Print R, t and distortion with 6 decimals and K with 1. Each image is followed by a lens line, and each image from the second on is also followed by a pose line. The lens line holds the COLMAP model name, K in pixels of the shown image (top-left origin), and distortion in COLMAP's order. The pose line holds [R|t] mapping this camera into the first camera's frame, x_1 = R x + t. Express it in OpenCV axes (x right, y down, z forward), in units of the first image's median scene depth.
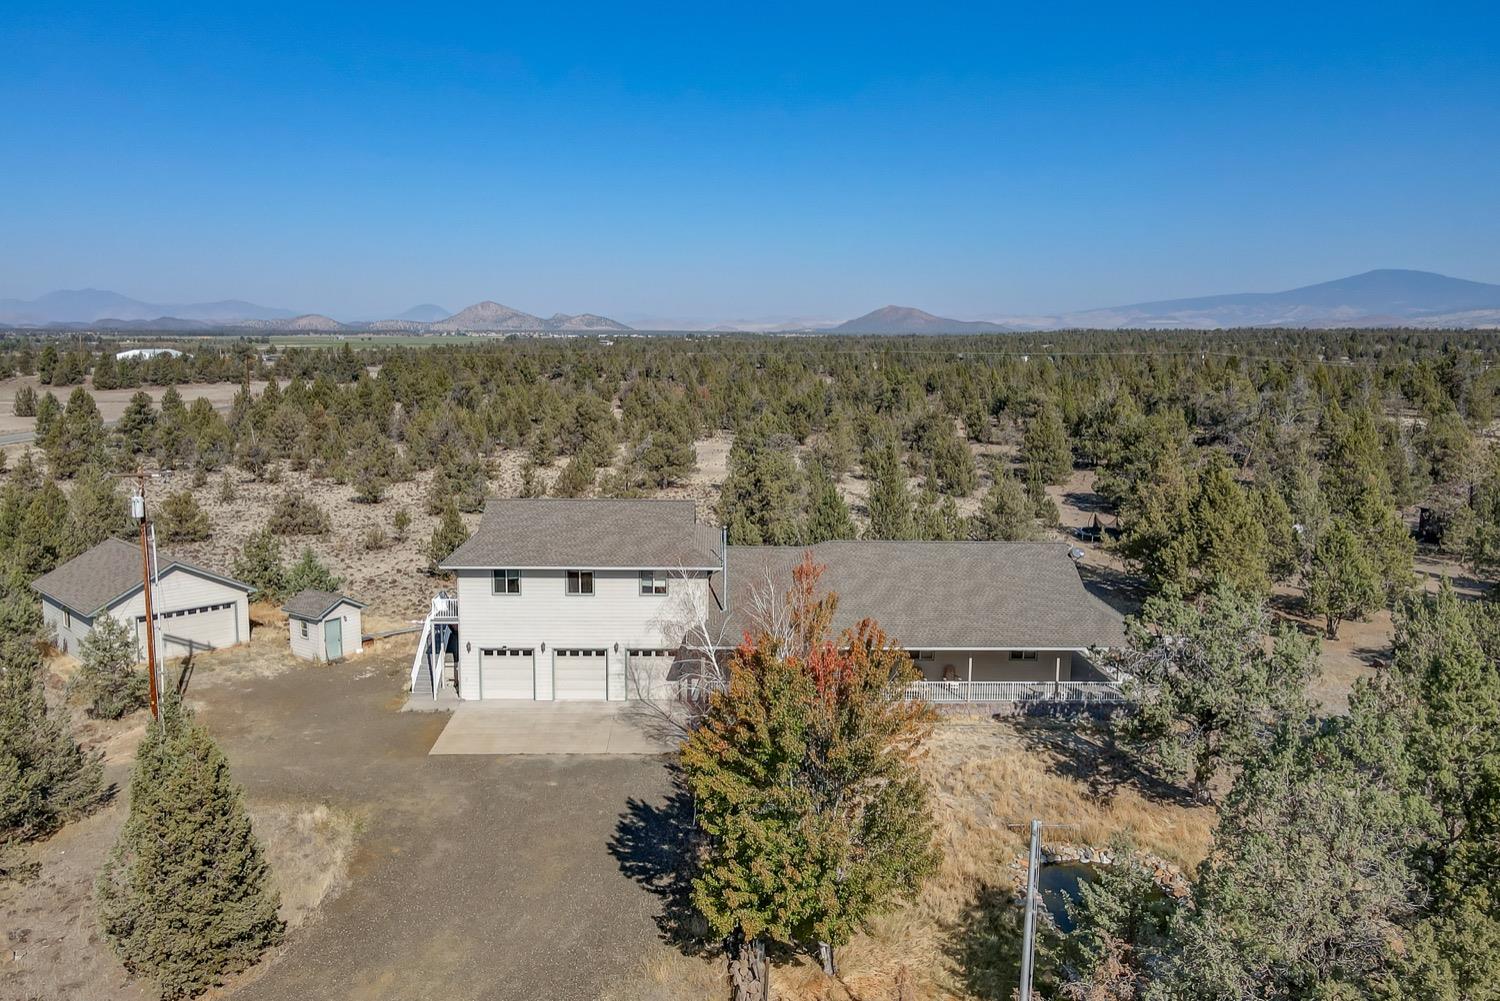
lens RADIAL K [[1116.4, 0, 760.9], [0, 1116.4, 499.6], [0, 0, 1]] dist [0.013248, 0.004931]
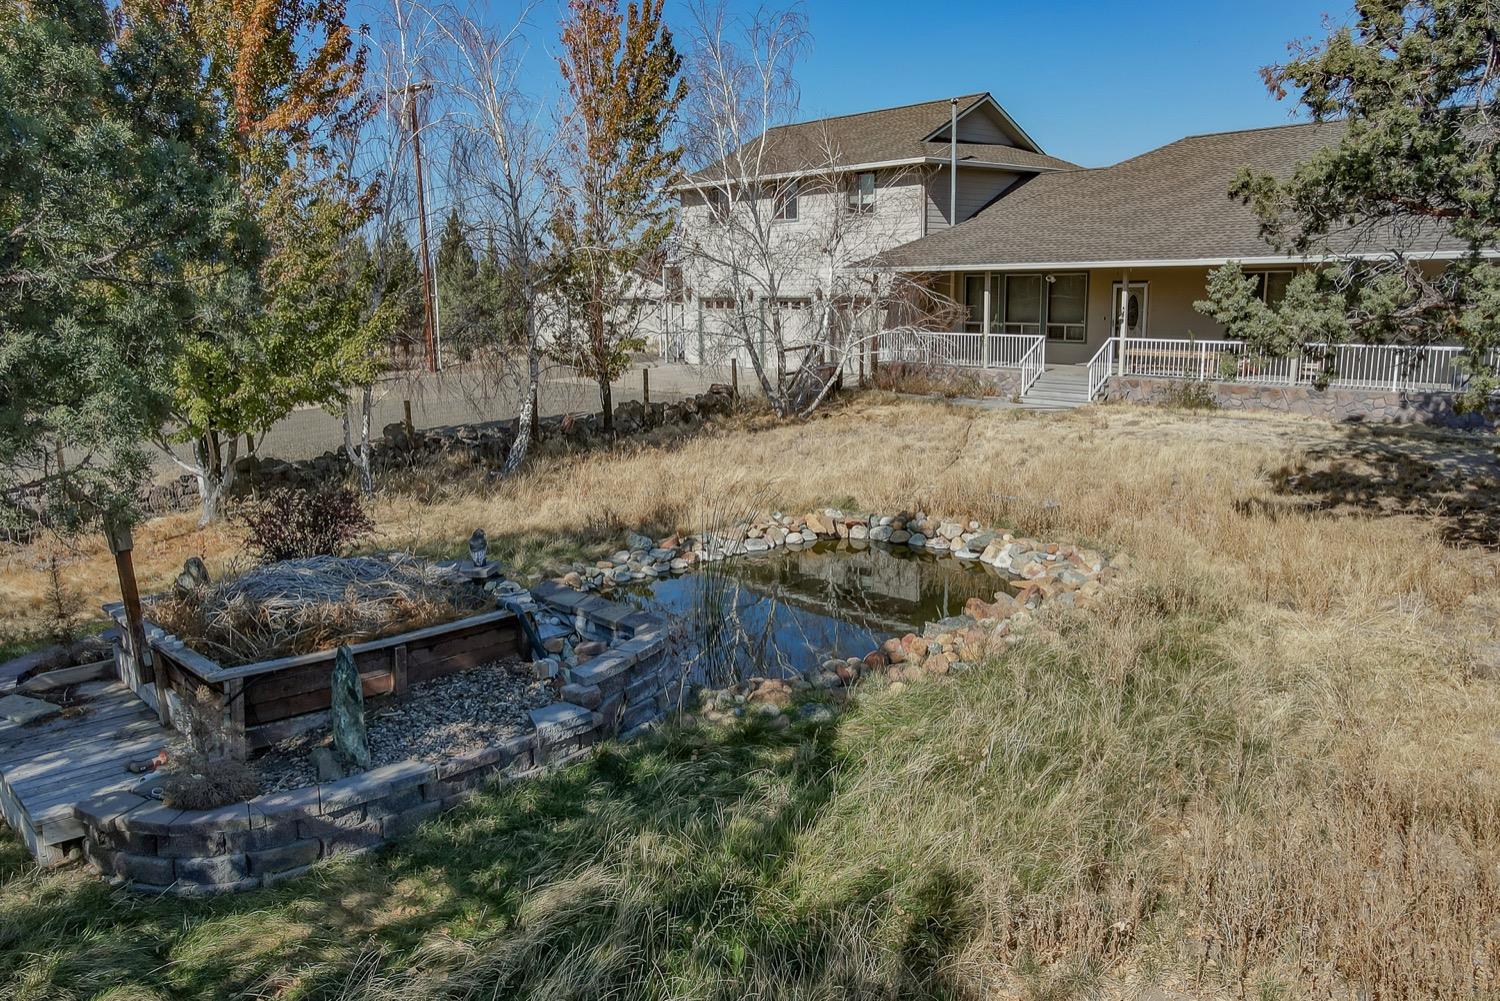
lens RADIAL K [[1116.4, 0, 751.1], [0, 1116.4, 500.7], [0, 0, 1]] dist [0.013248, 0.004931]
pose [[0.647899, 0.135470, -0.749583, 0.391140], [-0.089757, 0.990780, 0.101480, 0.192154], [0.756420, 0.001532, 0.654085, 0.496855]]
